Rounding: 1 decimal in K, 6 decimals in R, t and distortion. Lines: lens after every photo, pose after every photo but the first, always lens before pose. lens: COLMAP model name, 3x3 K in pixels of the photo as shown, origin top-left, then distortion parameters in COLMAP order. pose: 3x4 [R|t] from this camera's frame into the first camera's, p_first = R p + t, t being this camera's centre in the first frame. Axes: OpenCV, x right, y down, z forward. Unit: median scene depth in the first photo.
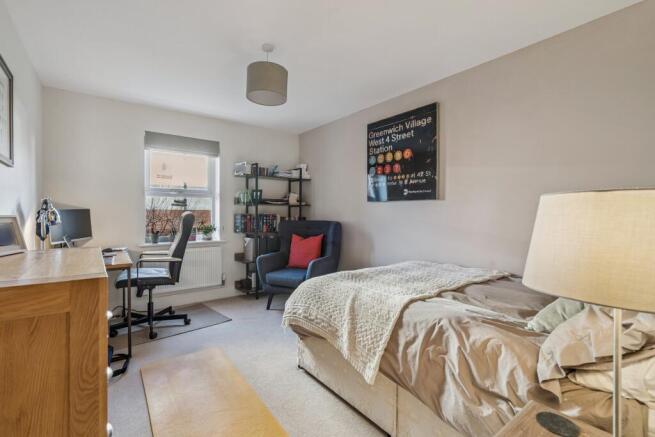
lens RADIAL K [[300.2, 0, 325.0], [0, 300.2, 217.2], [0, 0, 1]] dist [-0.000320, -0.000174]
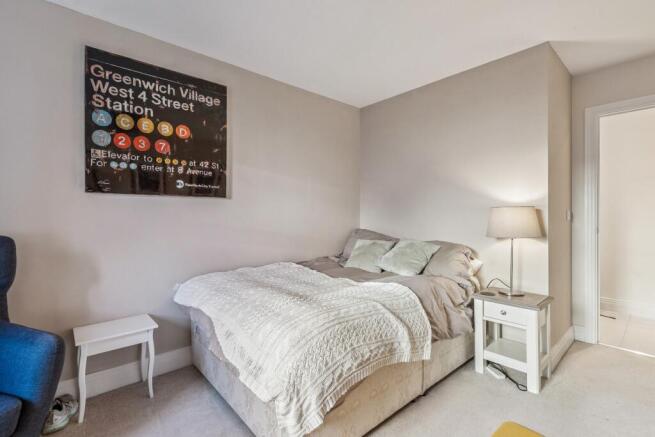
lens RADIAL K [[300.2, 0, 325.1], [0, 300.2, 214.6], [0, 0, 1]] dist [-0.000320, -0.000174]
pose [[-0.070809, -0.002950, 0.997486, -0.467777], [0.014744, 0.999883, 0.004004, -0.009252], [-0.997381, 0.014990, -0.070757, 0.703625]]
